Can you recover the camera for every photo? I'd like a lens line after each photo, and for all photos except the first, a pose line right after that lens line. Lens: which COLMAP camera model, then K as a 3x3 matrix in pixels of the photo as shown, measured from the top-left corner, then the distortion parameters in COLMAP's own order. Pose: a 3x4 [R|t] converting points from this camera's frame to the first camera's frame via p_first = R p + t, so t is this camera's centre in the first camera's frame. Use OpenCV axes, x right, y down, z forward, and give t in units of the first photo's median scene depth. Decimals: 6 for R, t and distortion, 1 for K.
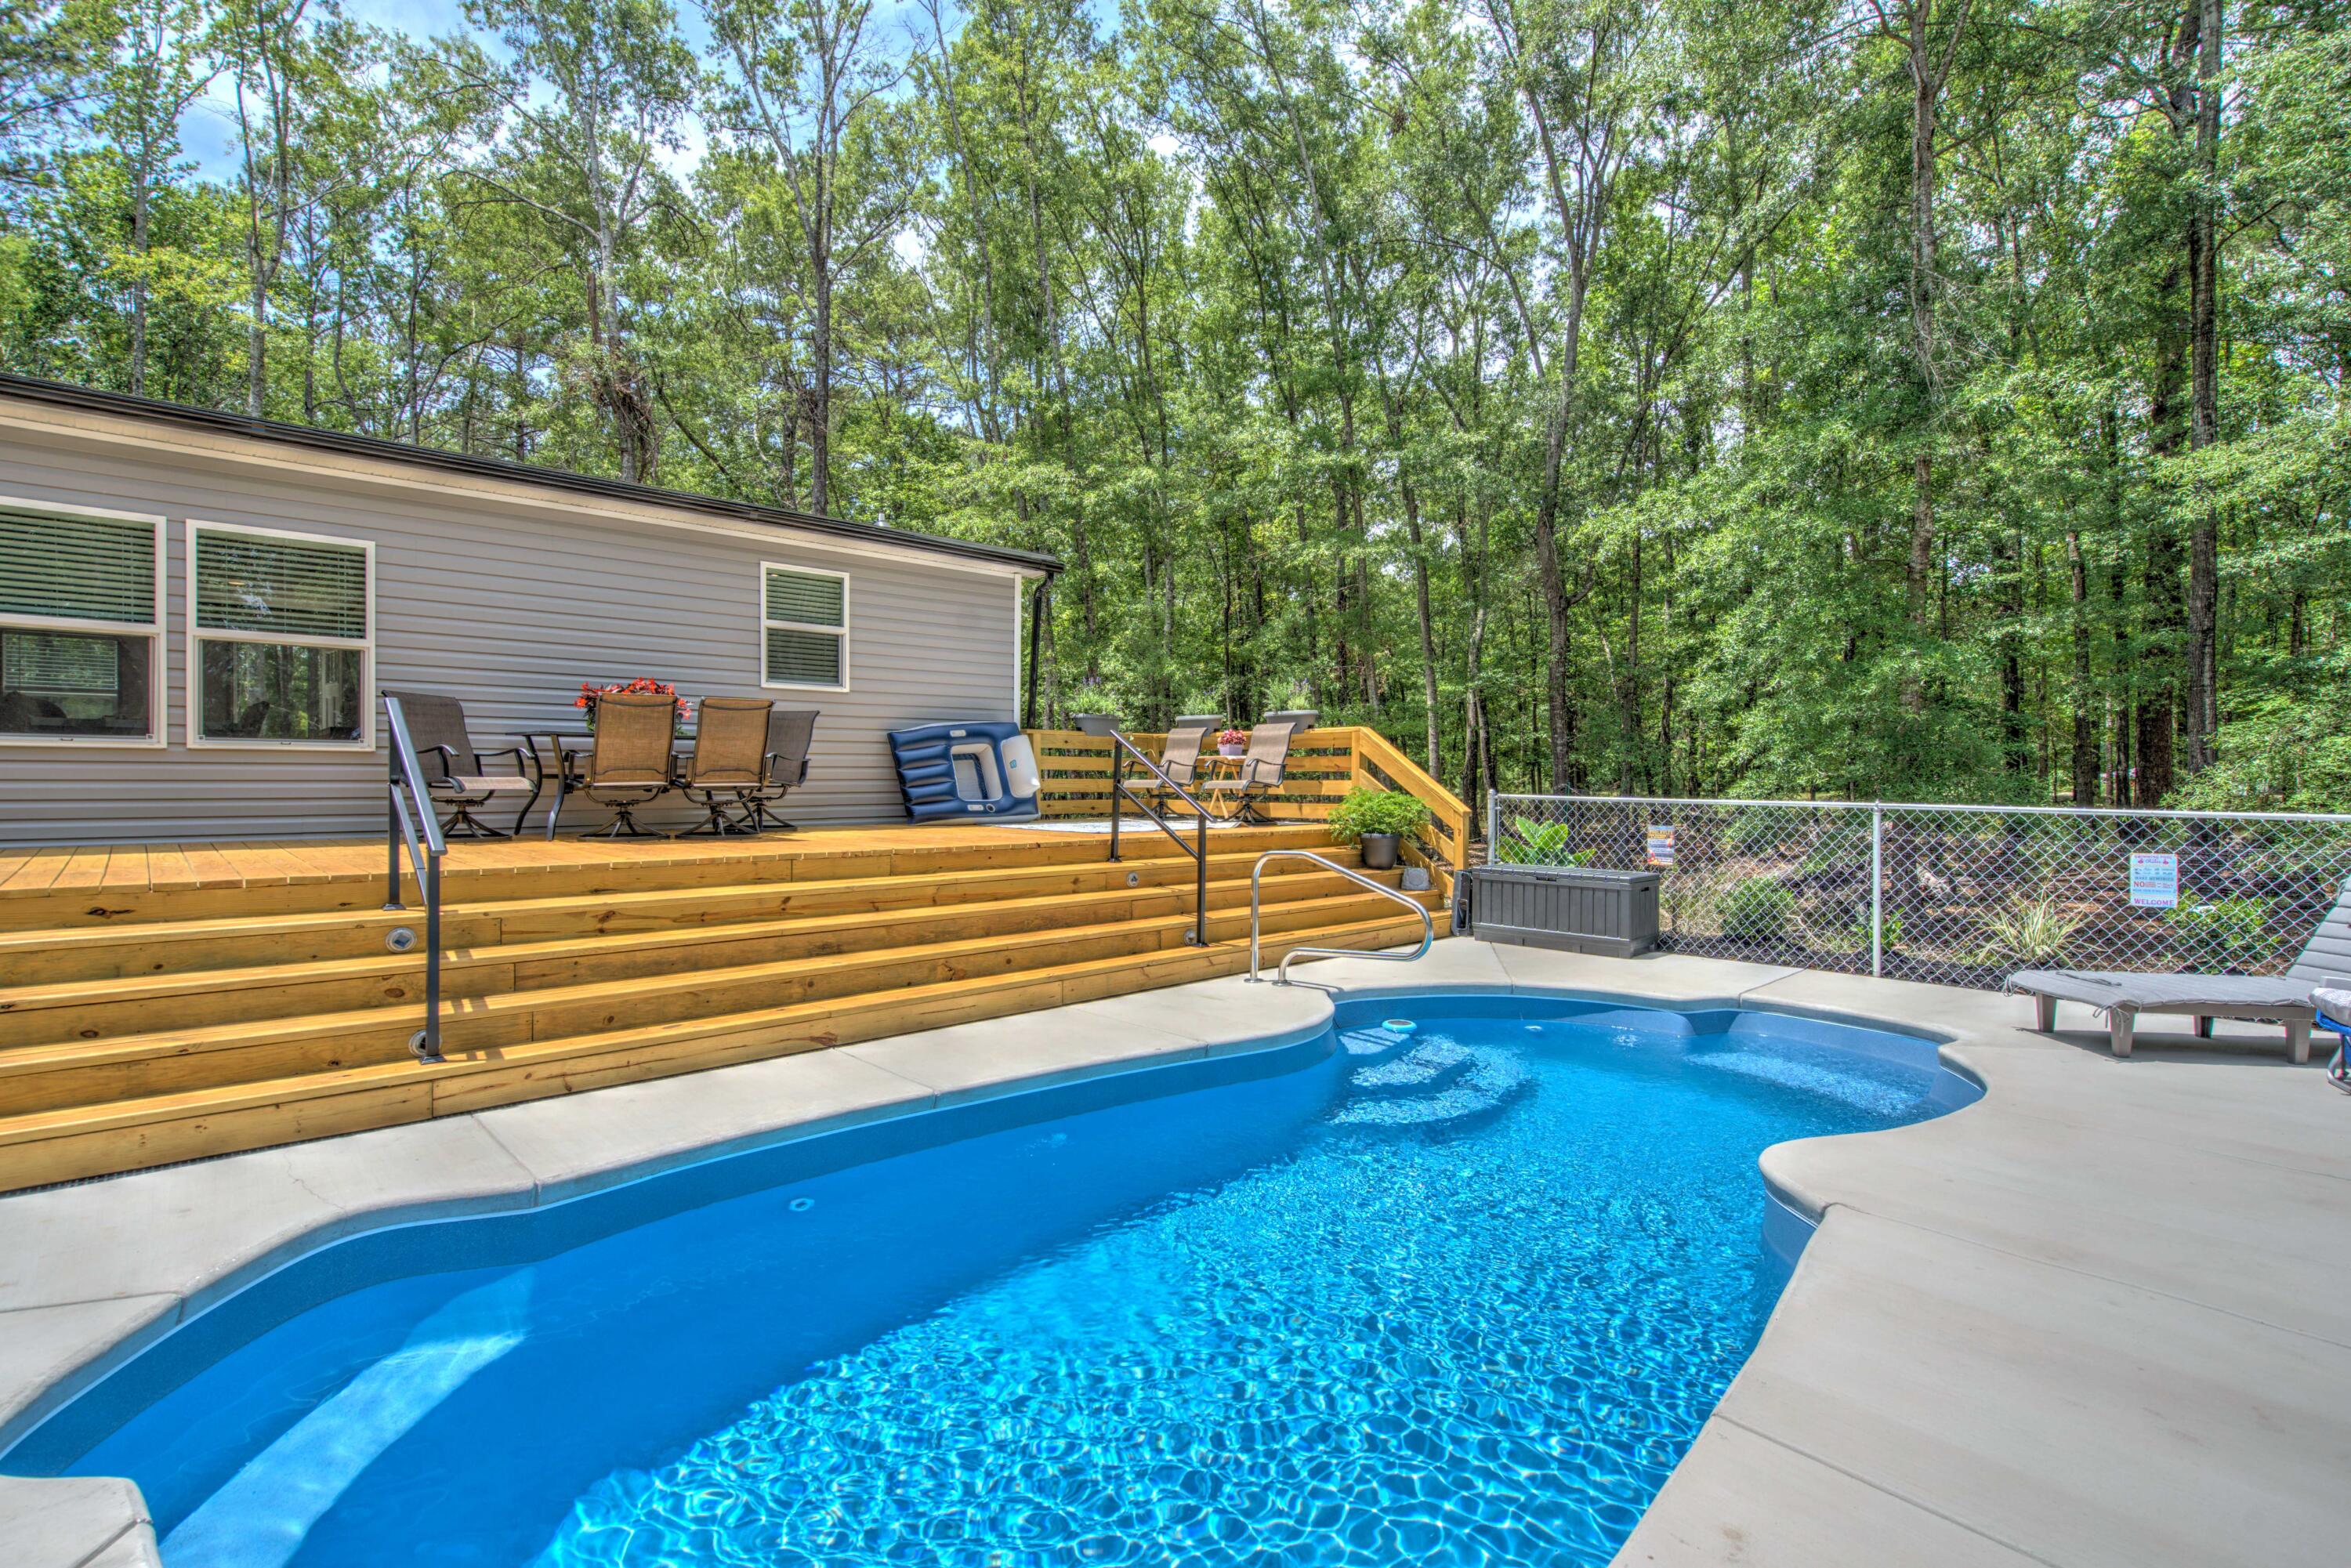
lens RADIAL K [[1088.9, 0, 1162.1], [0, 1088.9, 789.0], [0, 0, 1]] dist [0.001098, -0.001026]
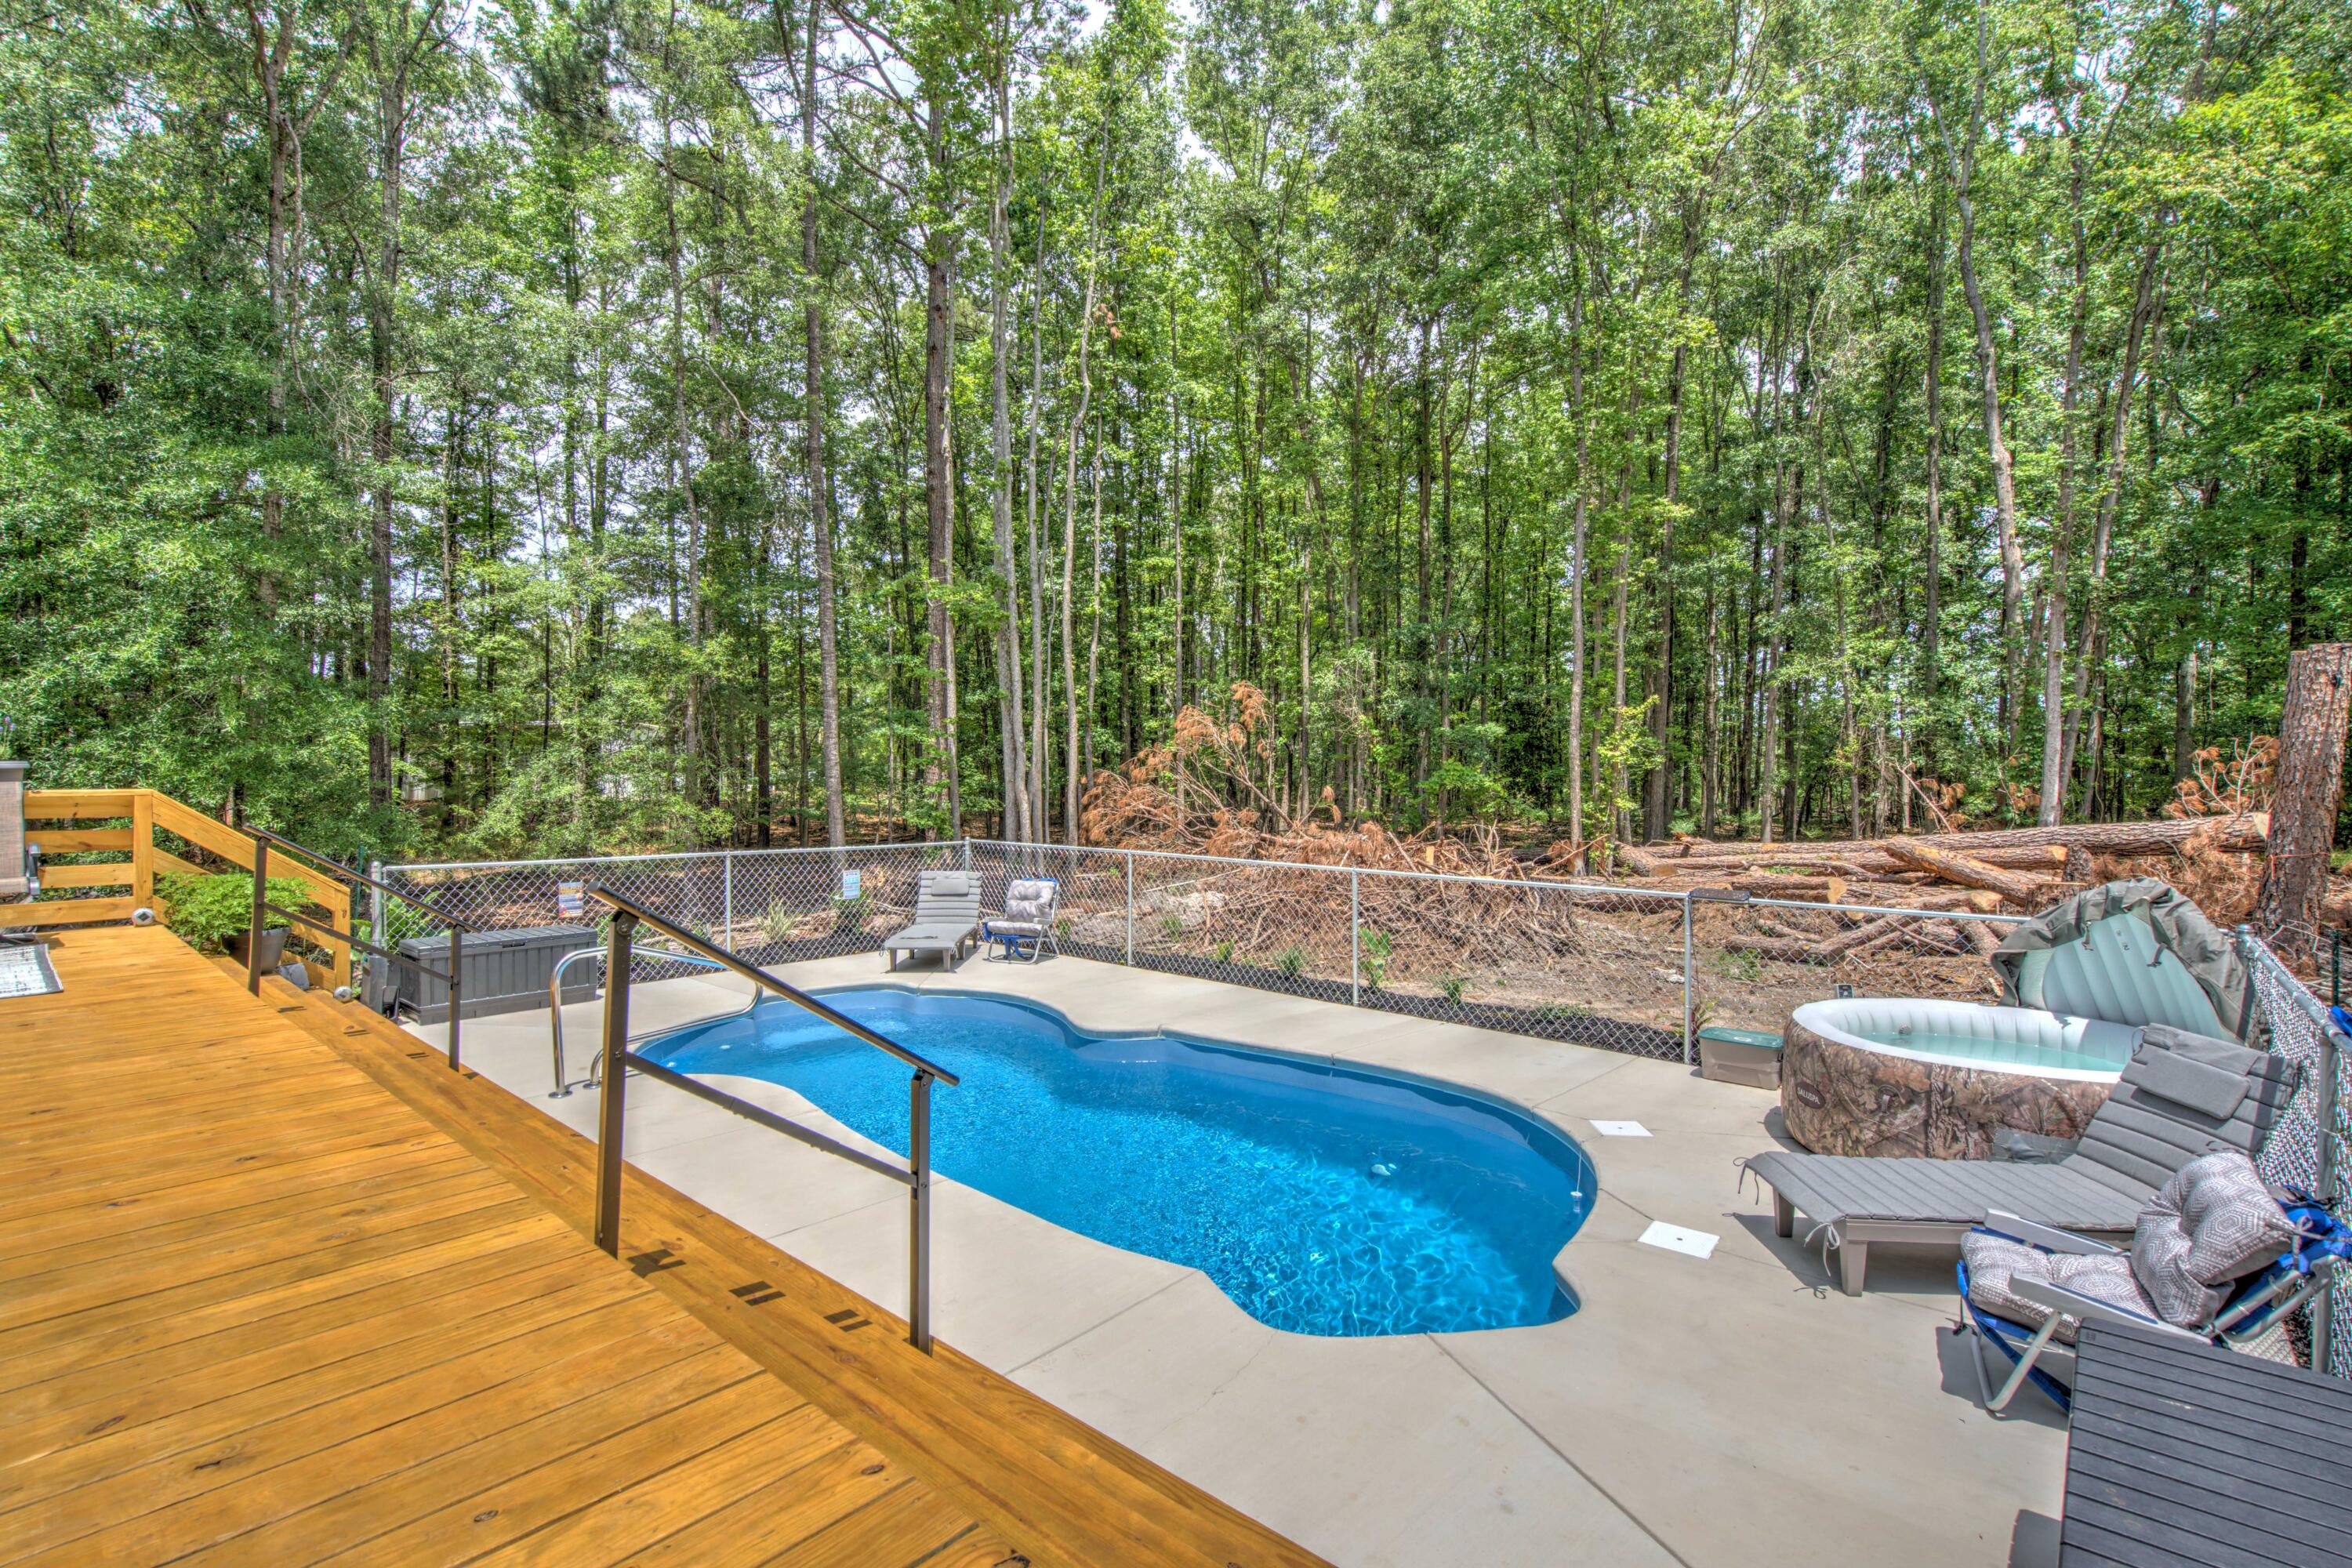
lens RADIAL K [[1089.4, 0, 1159.4], [0, 1089.4, 787.7], [0, 0, 1]] dist [0.001098, -0.001026]
pose [[-0.090476, -0.015230, 0.995782, -0.602277], [0.006222, 0.999855, 0.015858, -0.065183], [-0.995879, 0.007631, -0.090368, 0.388160]]
